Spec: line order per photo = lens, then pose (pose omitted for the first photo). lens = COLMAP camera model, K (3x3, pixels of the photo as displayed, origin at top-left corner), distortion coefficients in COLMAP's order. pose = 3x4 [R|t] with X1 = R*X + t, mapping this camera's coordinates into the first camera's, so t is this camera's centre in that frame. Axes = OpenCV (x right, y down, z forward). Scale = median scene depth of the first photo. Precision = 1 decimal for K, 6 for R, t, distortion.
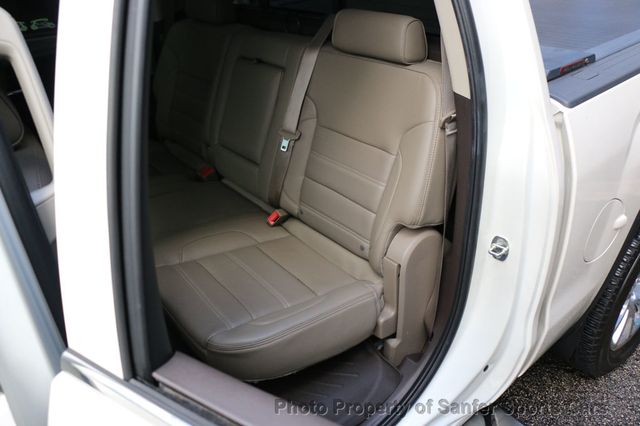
lens RADIAL K [[519.3, 0, 320.0], [0, 519.3, 193.9], [0, 0, 1]] dist [-0.160705, 0.004957]
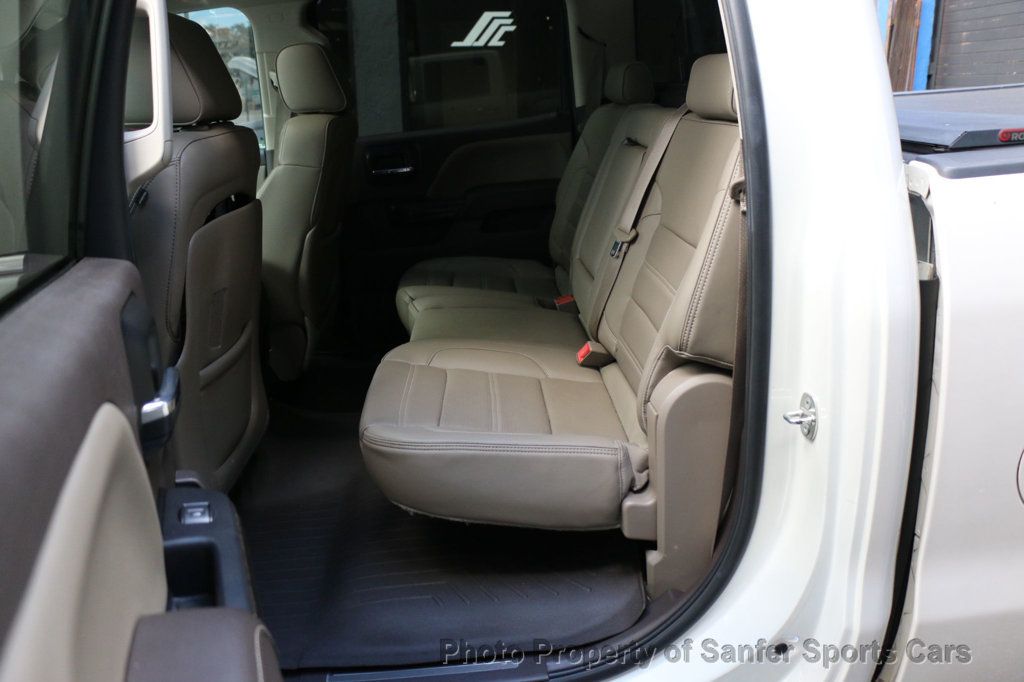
lens RADIAL K [[830.9, 0, 512.0], [0, 830.9, 310.5], [0, 0, 1]] dist [-0.160705, 0.004957]
pose [[0.818298, 0.154821, -0.553552, 0.480643], [-0.251592, 0.962362, -0.102762, 0.143677], [0.516808, 0.223359, 0.826450, 0.037326]]
